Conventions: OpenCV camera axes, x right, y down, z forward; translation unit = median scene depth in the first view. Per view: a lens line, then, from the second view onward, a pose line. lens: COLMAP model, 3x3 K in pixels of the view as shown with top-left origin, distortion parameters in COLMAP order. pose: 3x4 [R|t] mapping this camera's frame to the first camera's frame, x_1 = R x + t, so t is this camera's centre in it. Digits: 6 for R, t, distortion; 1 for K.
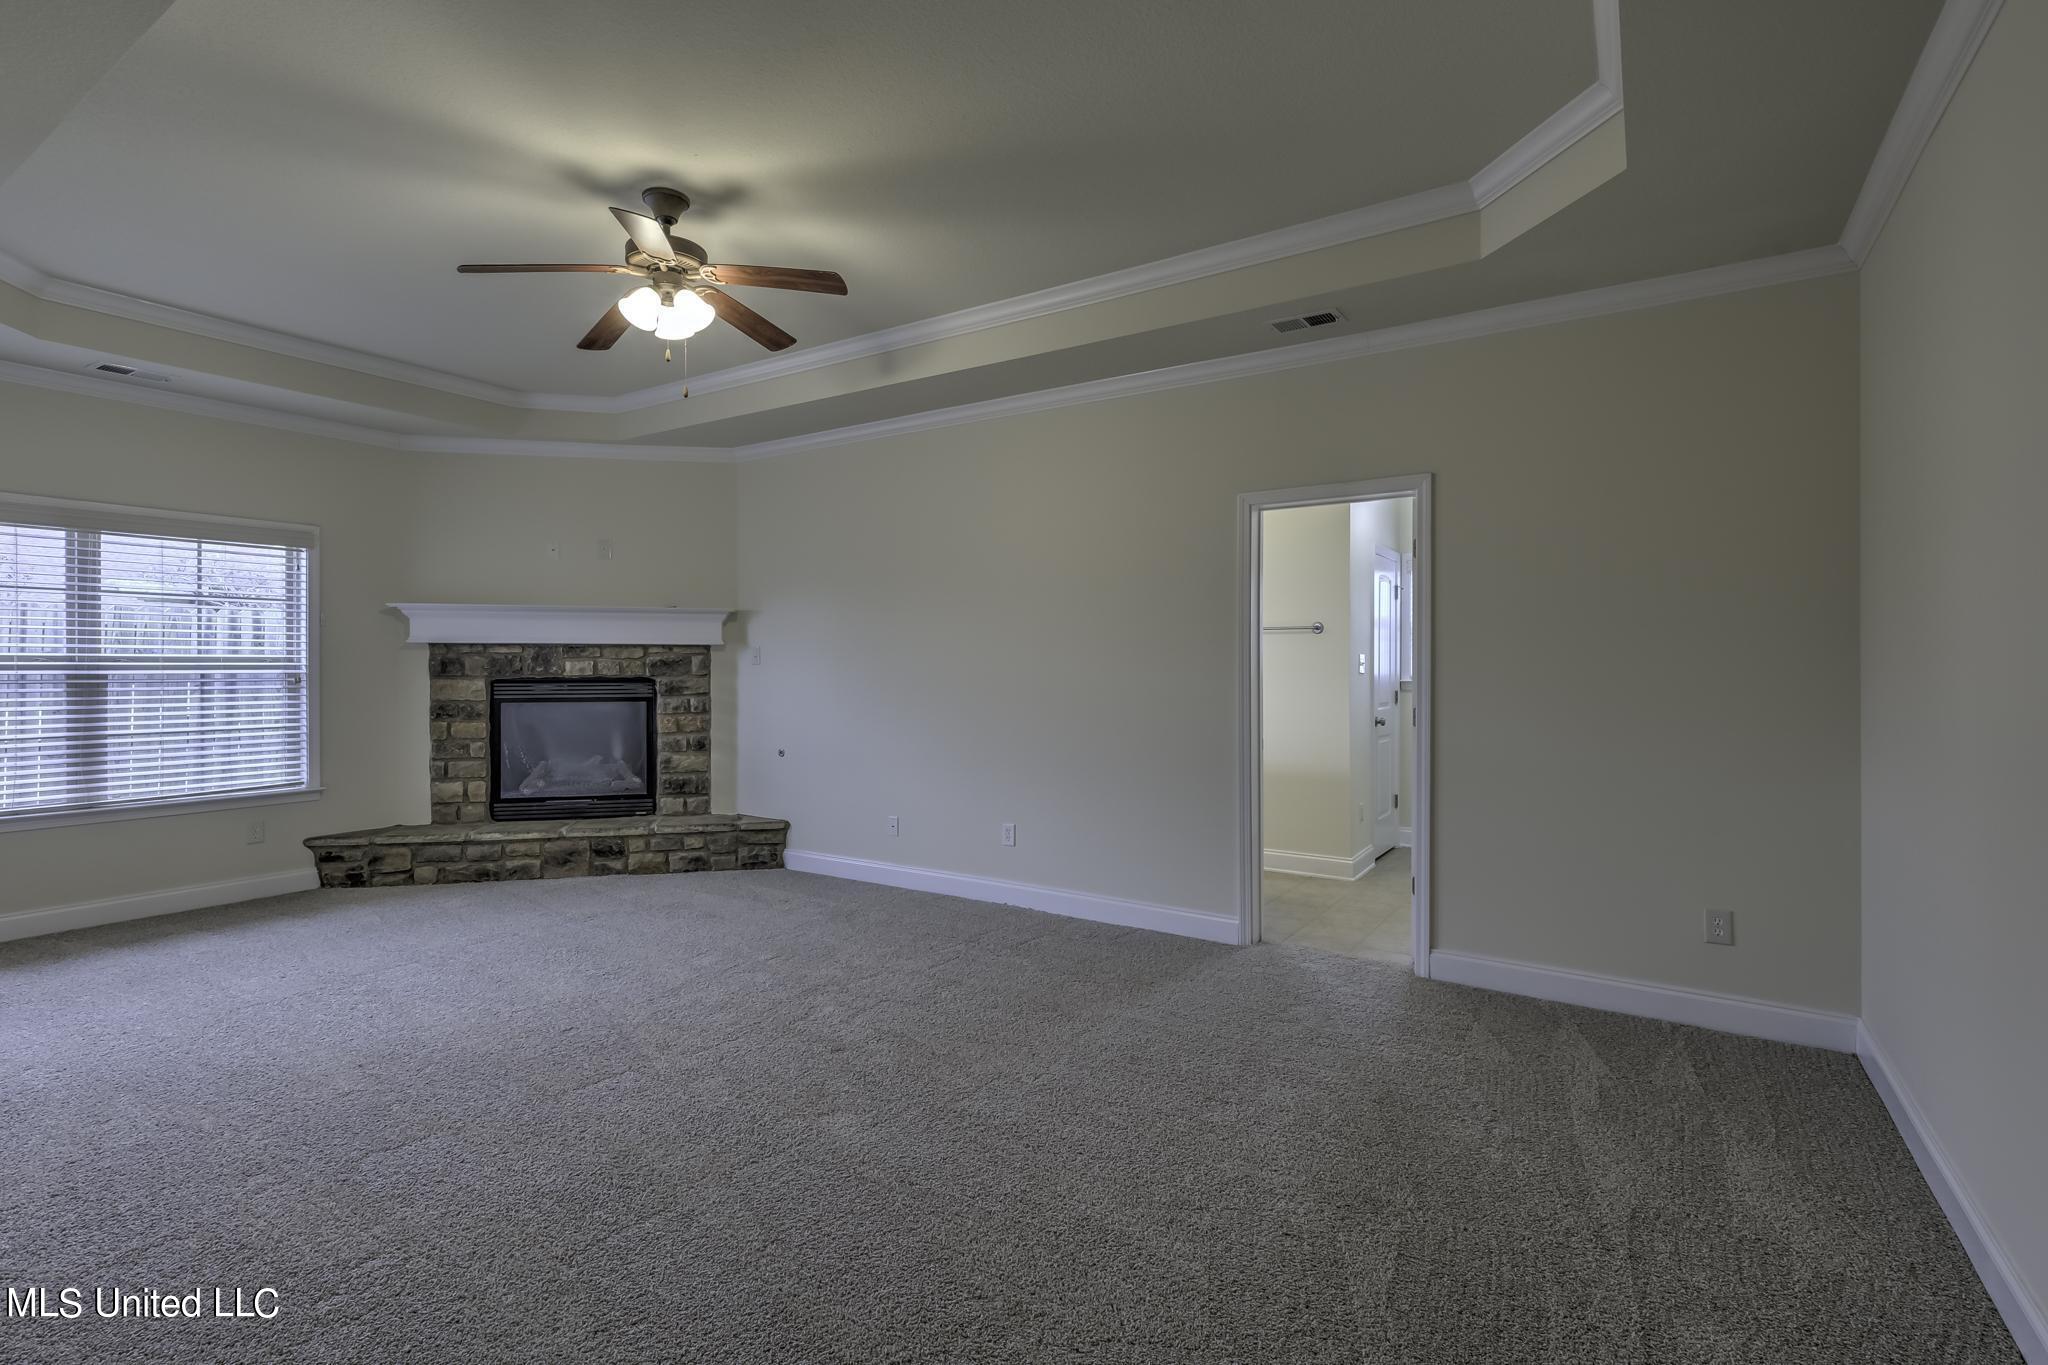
lens RADIAL K [[957.5, 0, 1023.1], [0, 957.5, 665.5], [0, 0, 1]] dist [0.010763, -0.001241]
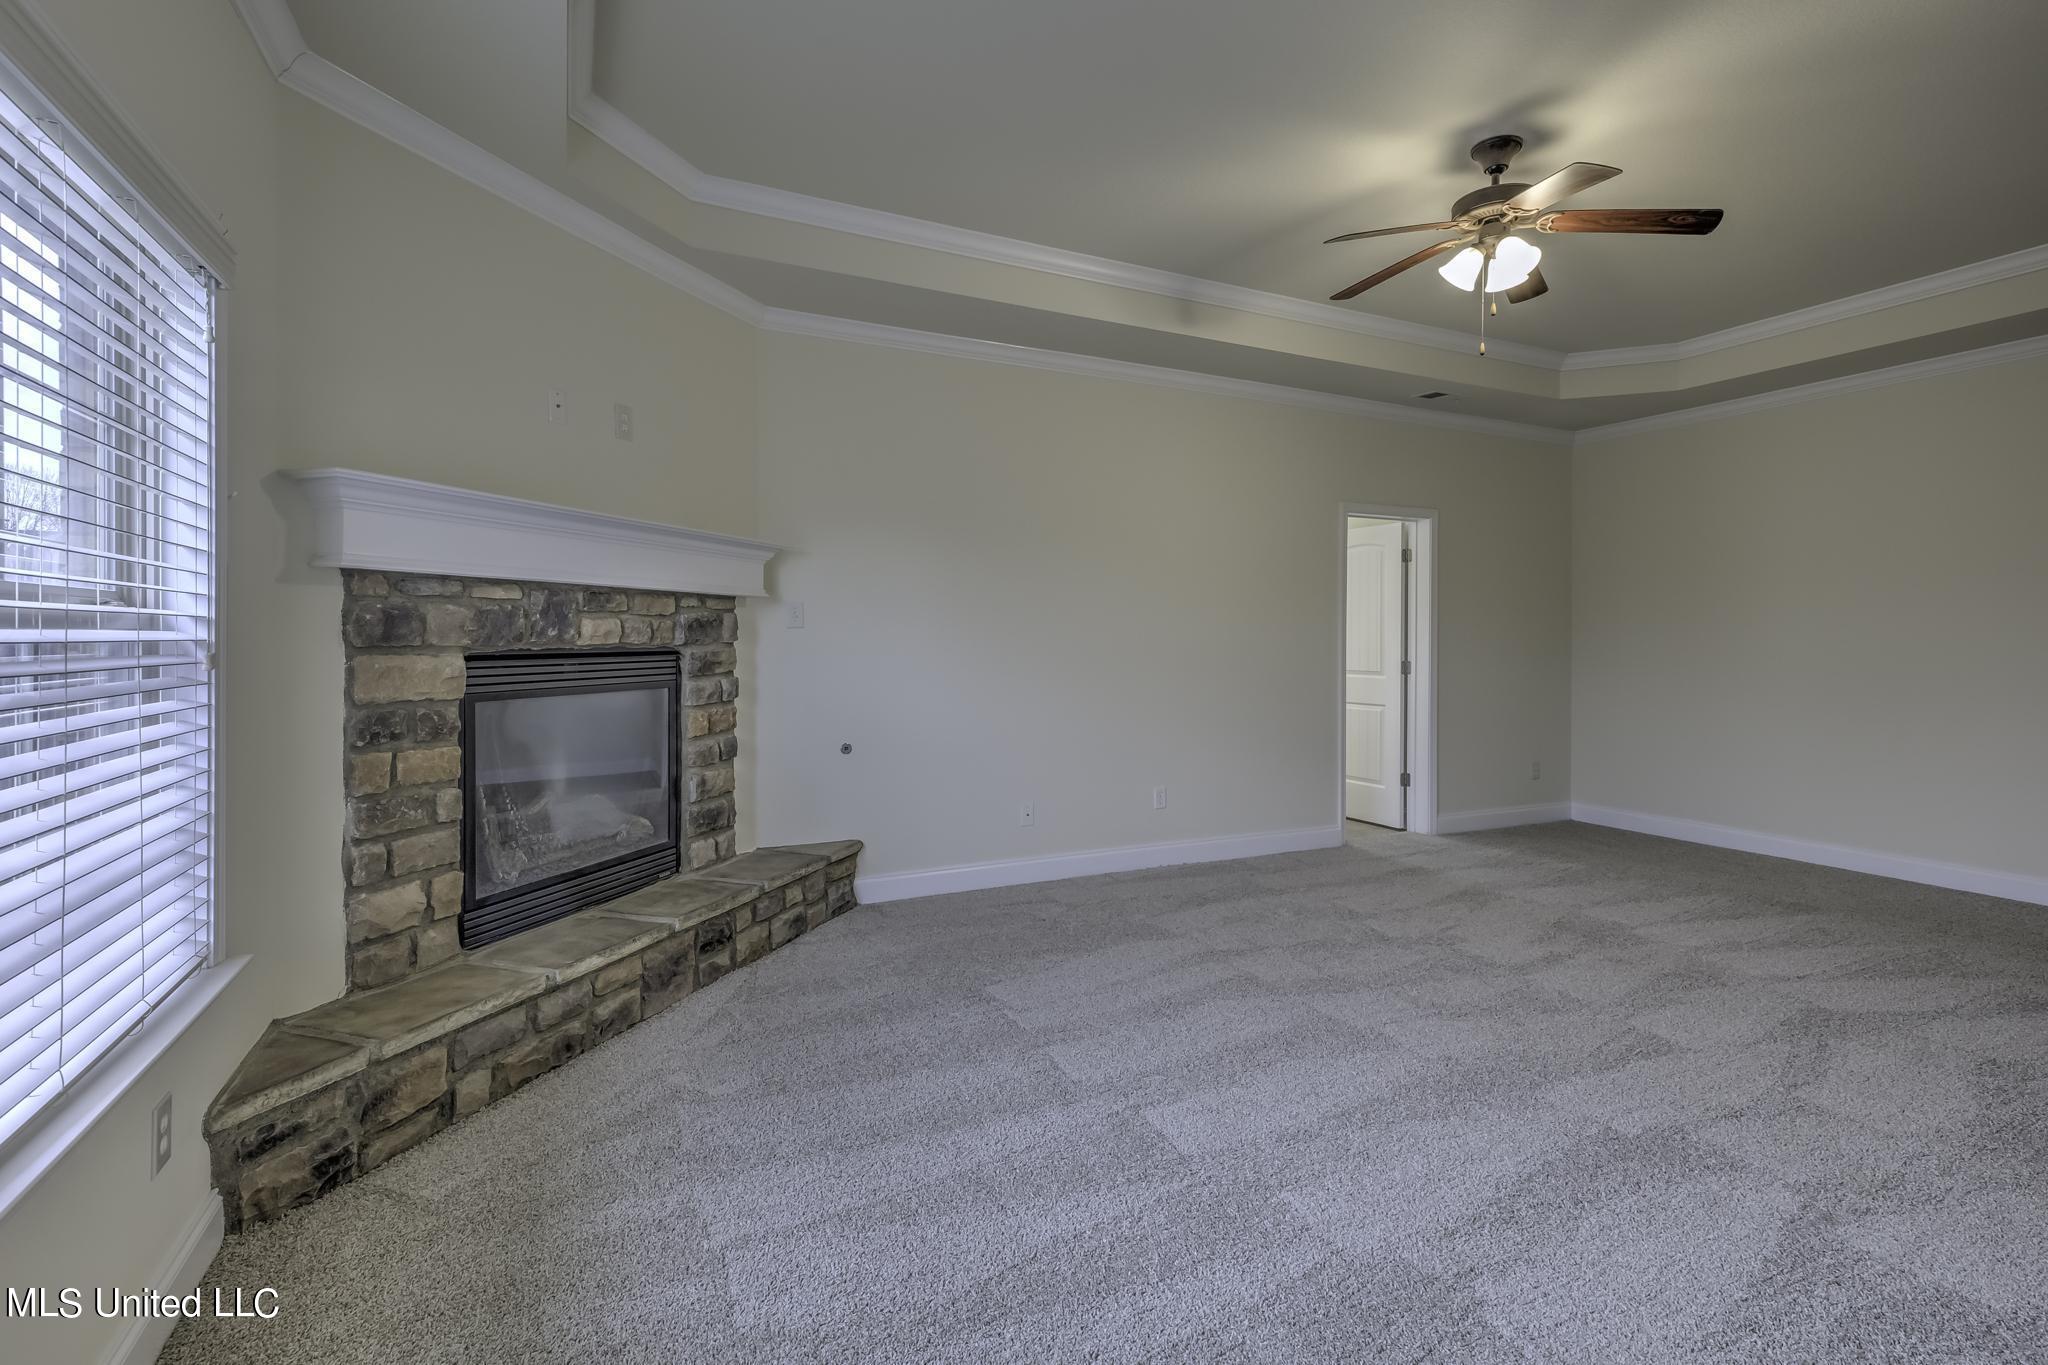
lens RADIAL K [[957.5, 0, 1034.2], [0, 957.5, 637.8], [0, 0, 1]] dist [0.010763, -0.001241]
pose [[0.501883, -0.000006, 0.864936, -0.827613], [-0.001902, 0.999998, 0.001110, 0.005647], [-0.864934, -0.002203, 0.501881, 0.521389]]
